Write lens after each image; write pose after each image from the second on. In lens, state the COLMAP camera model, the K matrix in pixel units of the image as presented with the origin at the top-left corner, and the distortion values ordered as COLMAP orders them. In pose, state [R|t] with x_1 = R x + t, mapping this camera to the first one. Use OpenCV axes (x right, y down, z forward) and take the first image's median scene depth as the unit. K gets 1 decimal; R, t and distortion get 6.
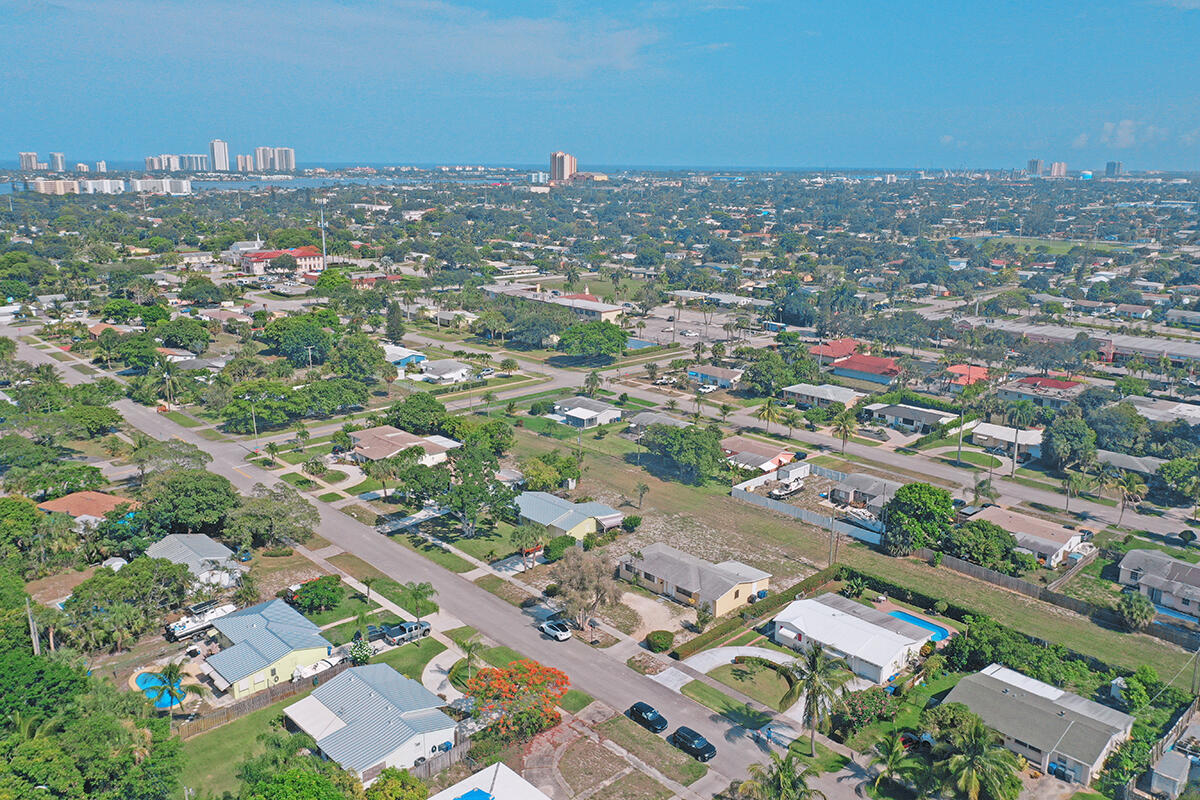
lens RADIAL K [[933.9, 0, 600.0], [0, 933.9, 400.0], [0, 0, 1]] dist [-0.003885, 0.001468]
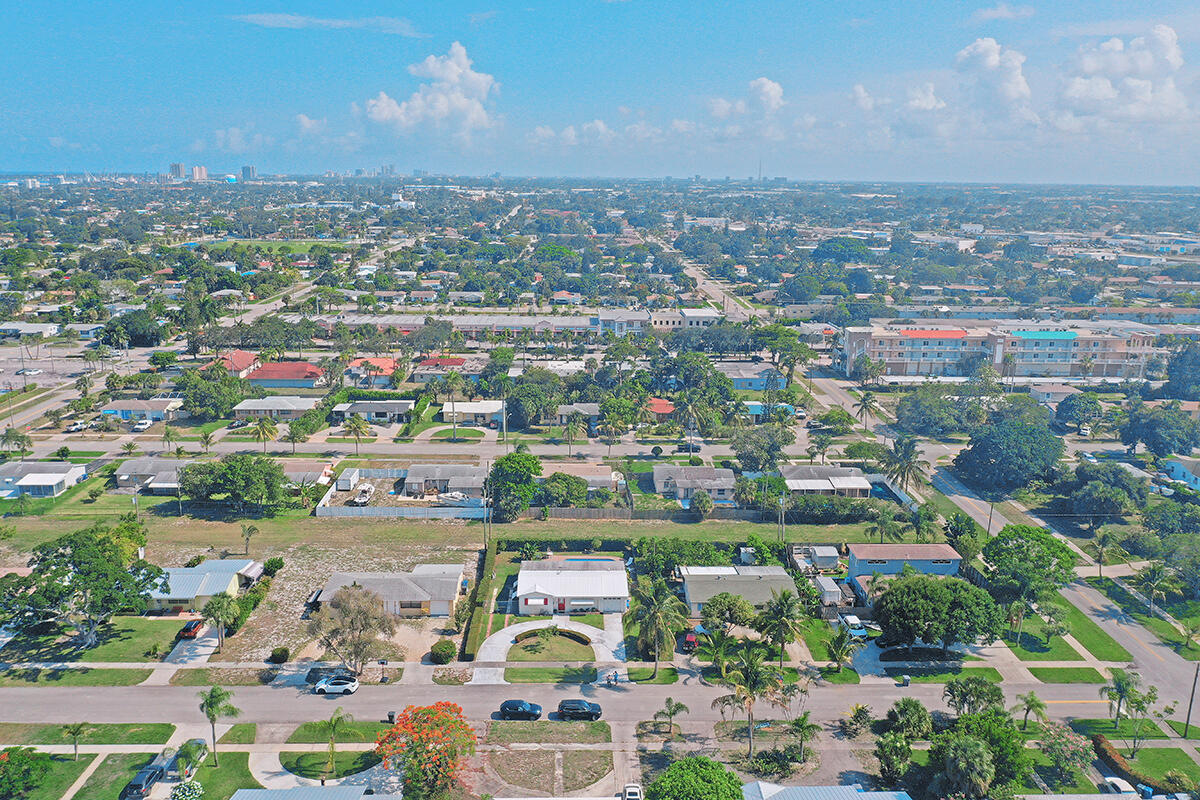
lens RADIAL K [[933.9, 0, 600.0], [0, 933.9, 400.0], [0, 0, 1]] dist [-0.003885, 0.001468]
pose [[0.670462, -0.174132, 0.721220, -0.388492], [0.176925, 0.981550, 0.072513, -0.038175], [-0.720540, 0.078984, 0.688900, 0.134579]]
